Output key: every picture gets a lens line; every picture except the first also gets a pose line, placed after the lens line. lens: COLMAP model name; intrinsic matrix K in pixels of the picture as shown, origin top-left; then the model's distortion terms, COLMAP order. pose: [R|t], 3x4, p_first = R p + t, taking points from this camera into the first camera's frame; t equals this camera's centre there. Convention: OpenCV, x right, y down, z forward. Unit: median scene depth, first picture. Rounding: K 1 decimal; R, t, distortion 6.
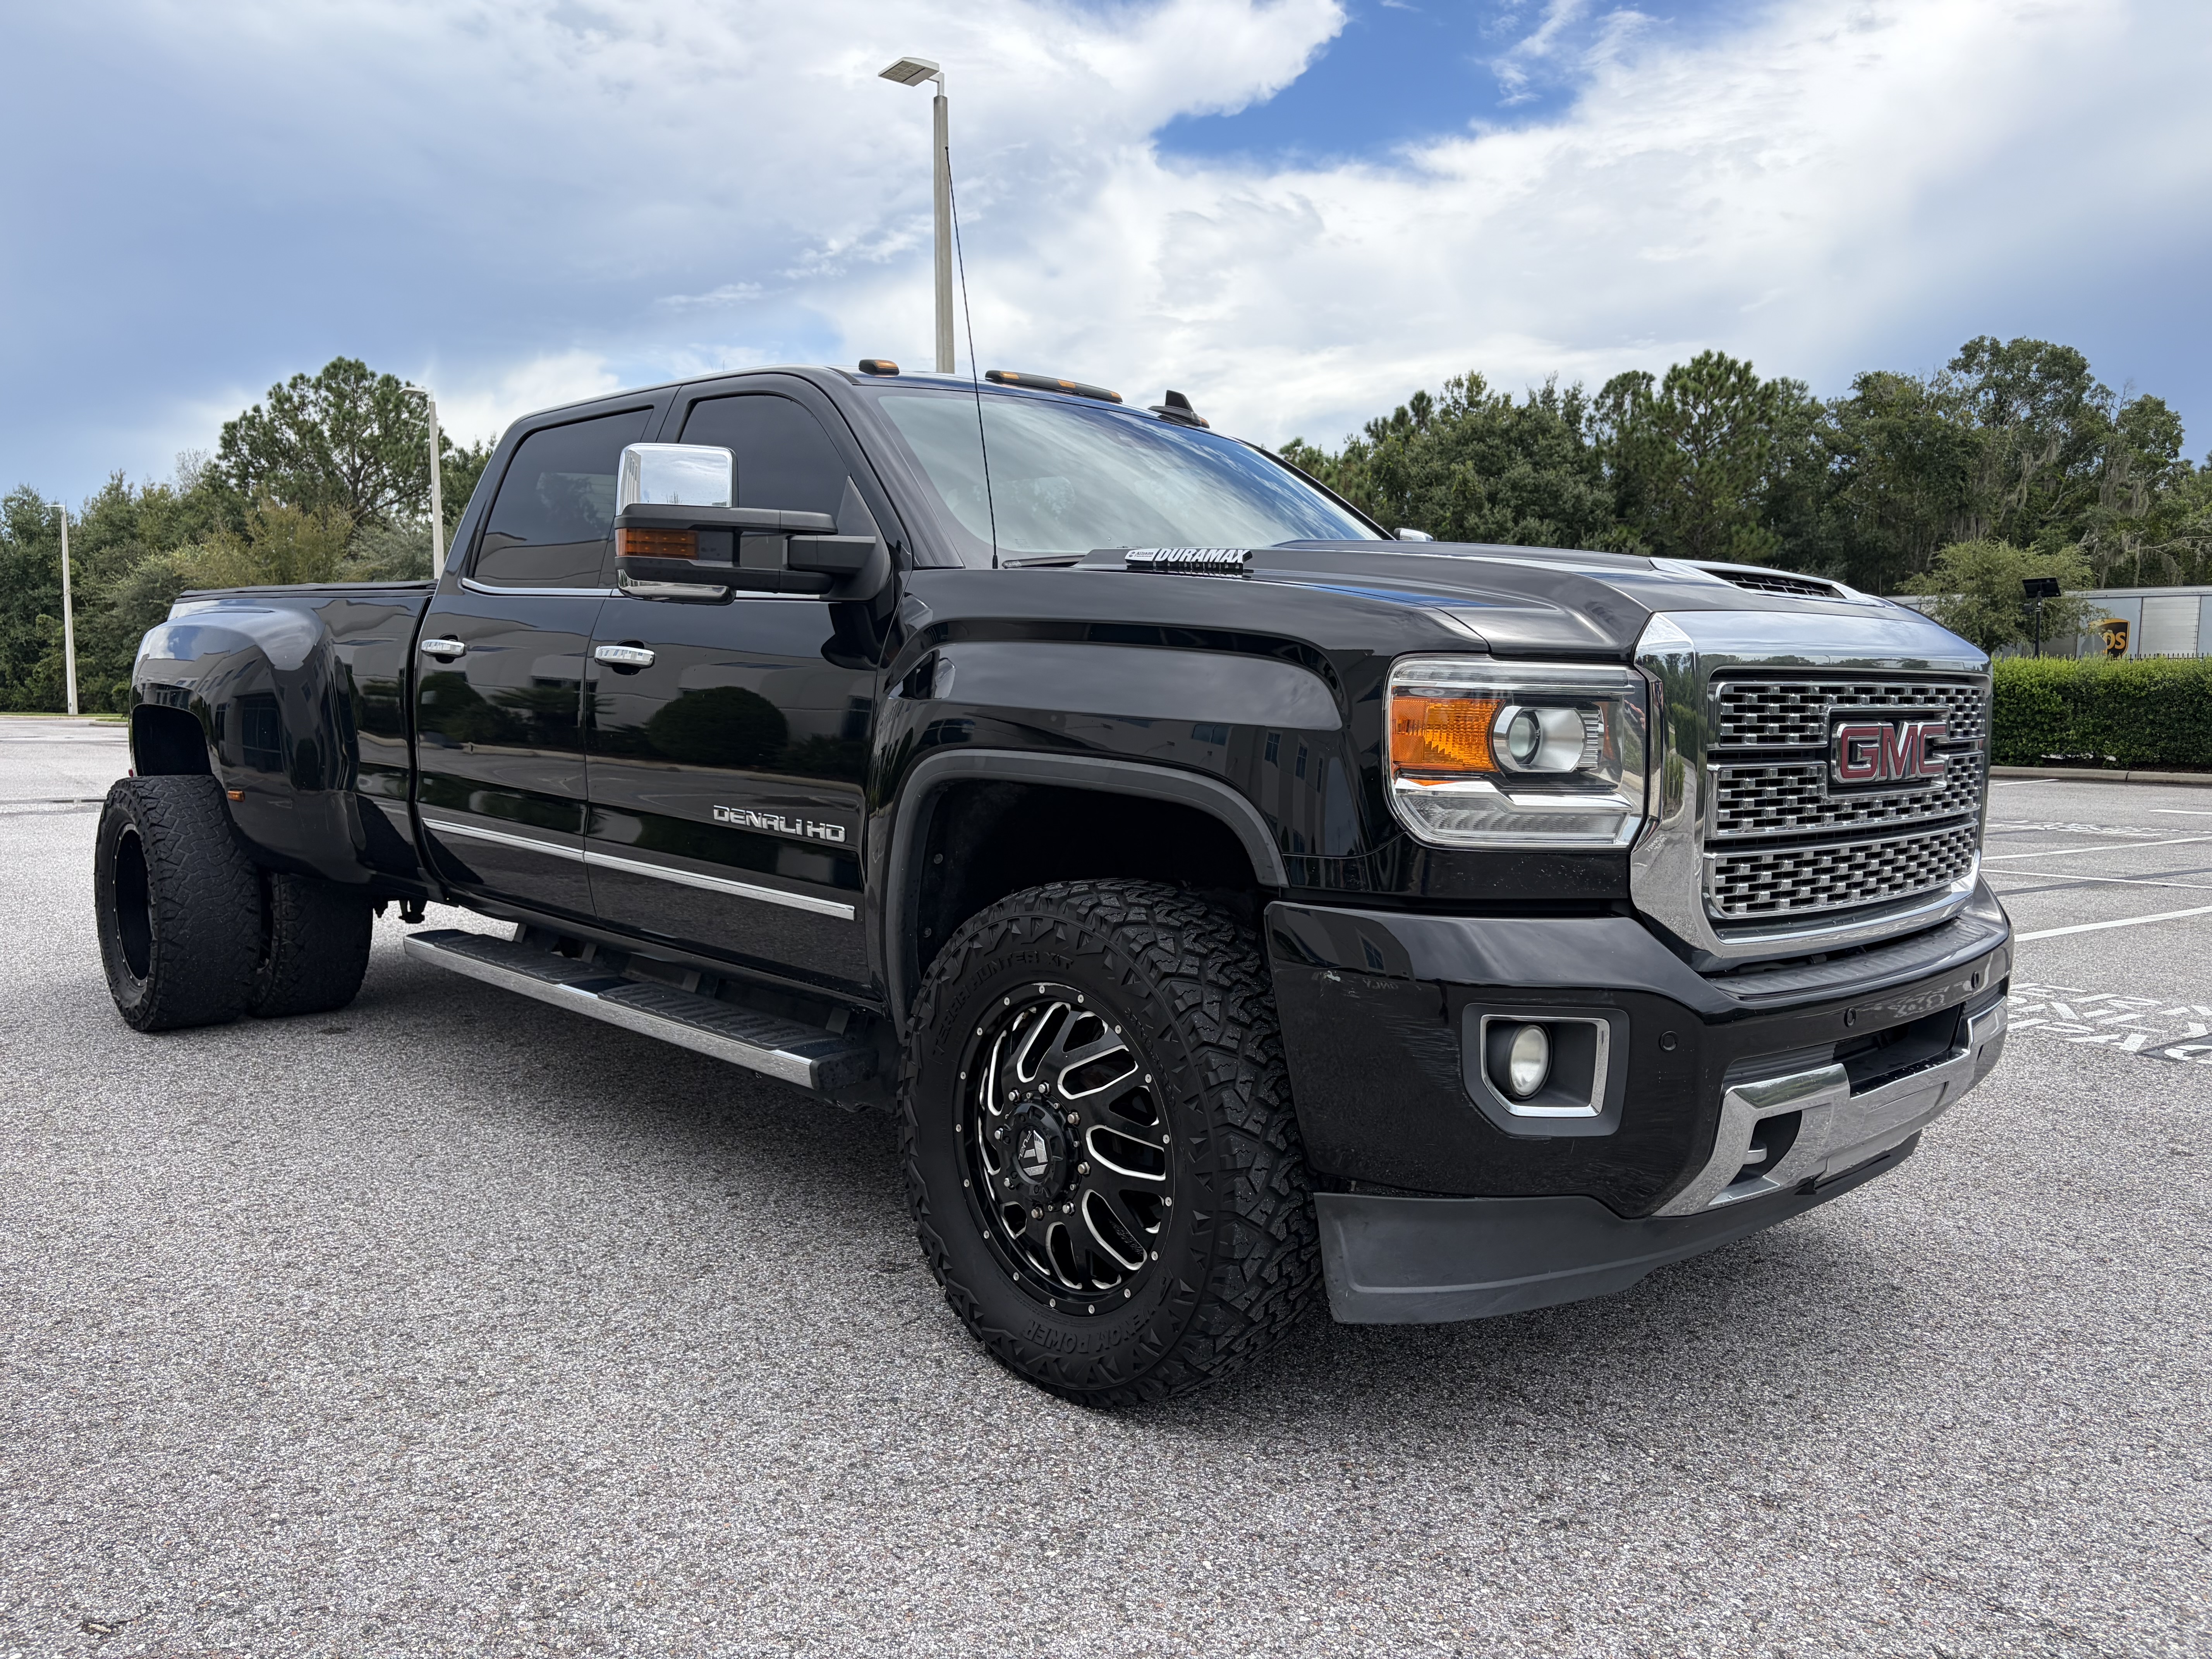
lens RADIAL K [[1677.7, 0, 1106.0], [0, 1677.7, 829.5], [0, 0, 1]] dist [0.031370, -0.005184]
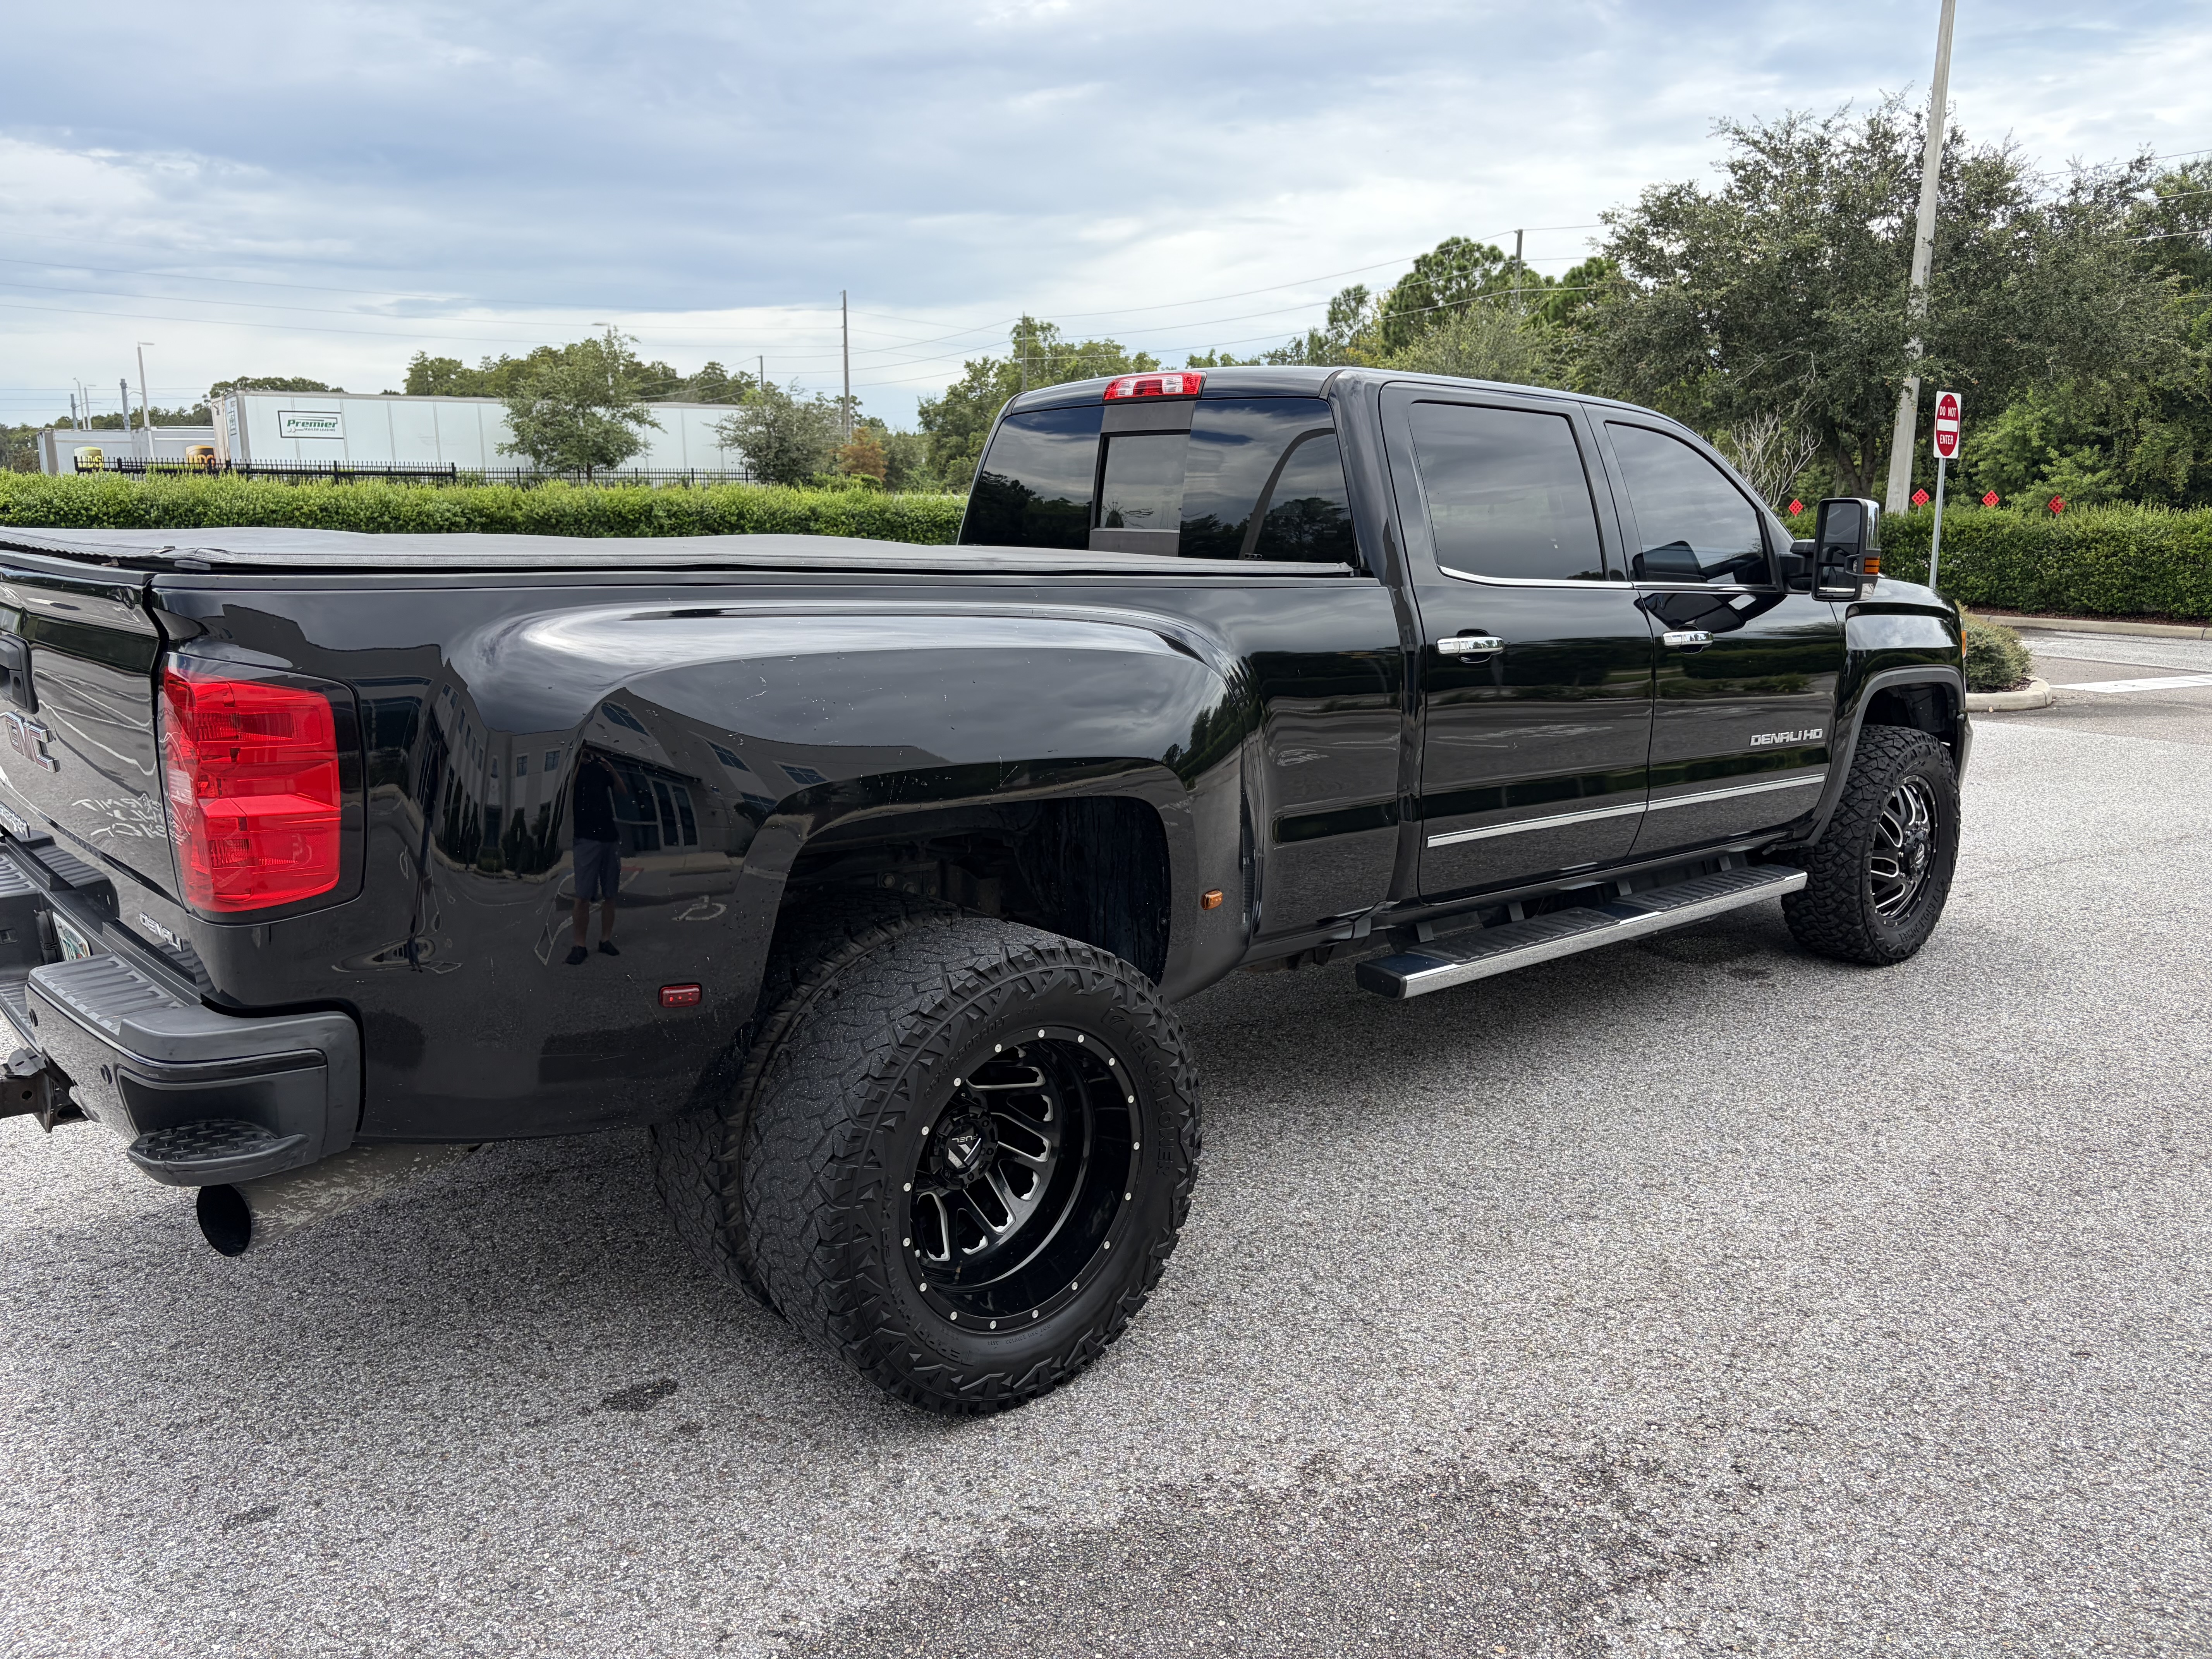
lens RADIAL K [[1697.1, 0, 1137.0], [0, 1697.1, 815.0], [0, 0, 1]] dist [0.015869, 0.000827]
pose [[0.023173, -0.190292, 0.981454, -0.093510], [0.073860, 0.979361, 0.188143, -0.014478], [-0.996999, 0.068130, 0.036750, 0.081416]]
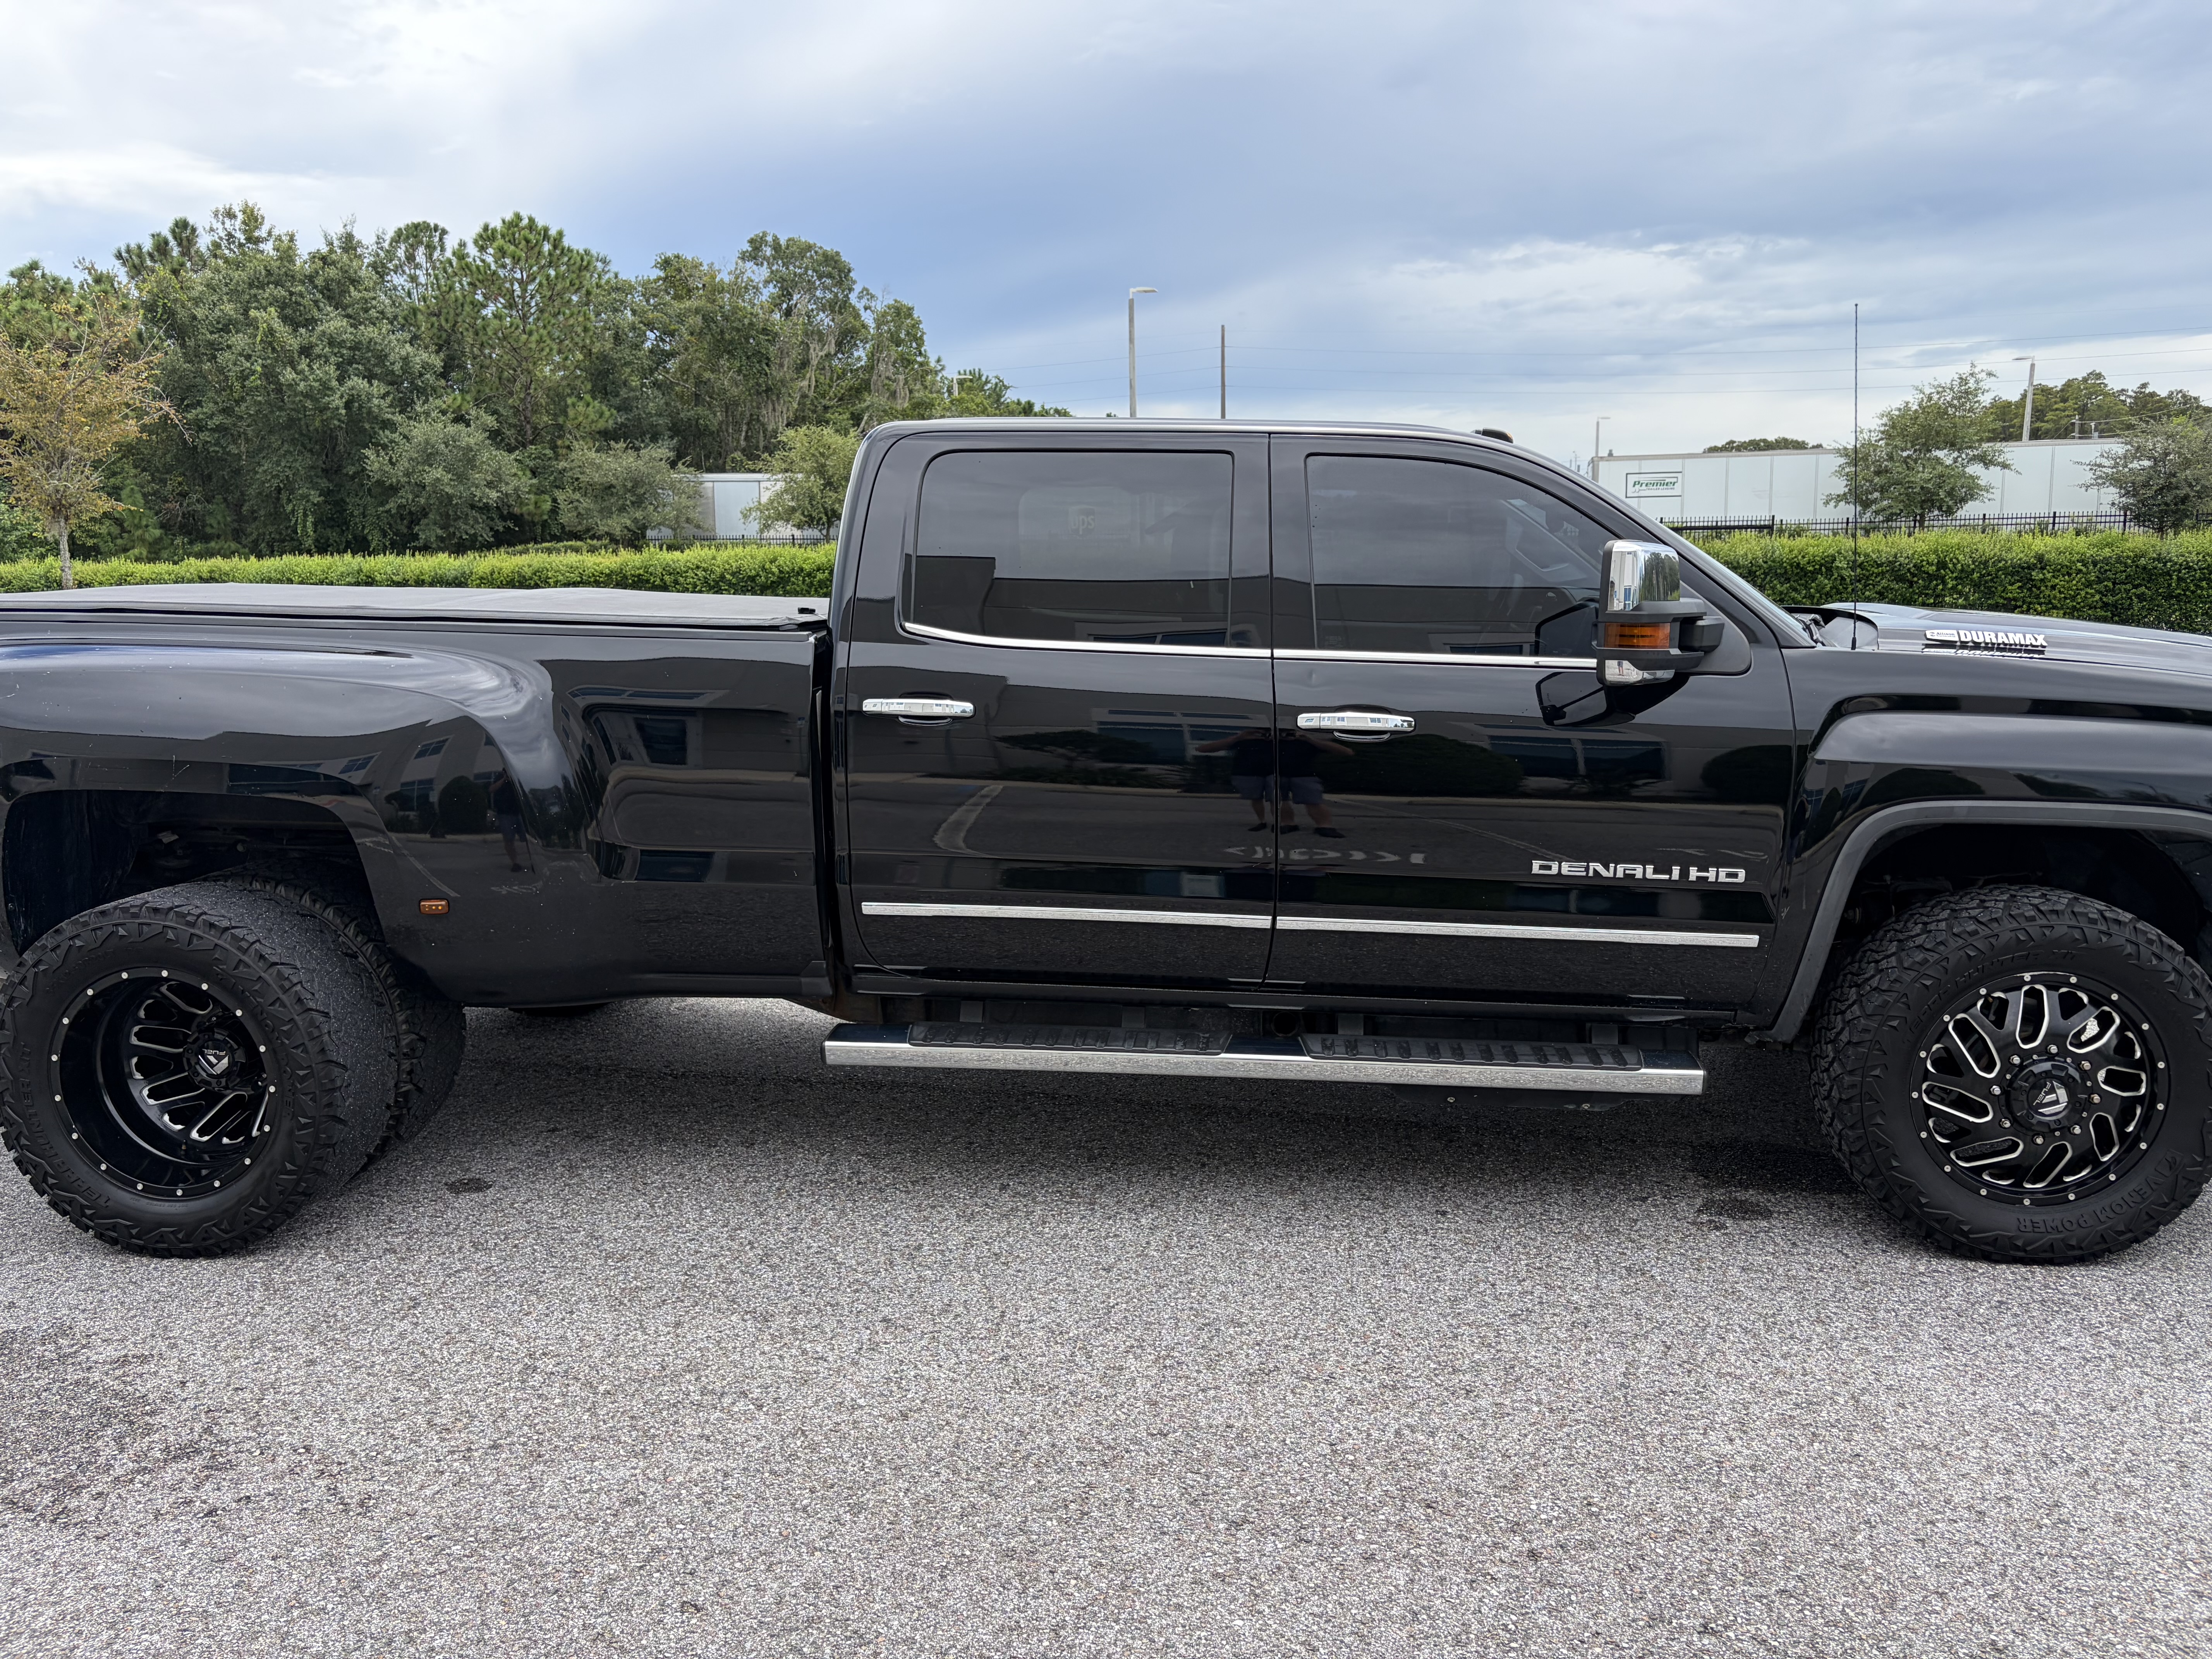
lens RADIAL K [[1678.5, 0, 1106.0], [0, 1678.5, 829.5], [0, 0, 1]] dist [0.020244, -0.003007]
pose [[0.755716, -0.121374, 0.643554, -0.062213], [0.068600, 0.991941, 0.106524, -0.009226], [-0.651296, -0.036355, 0.757952, 0.019987]]
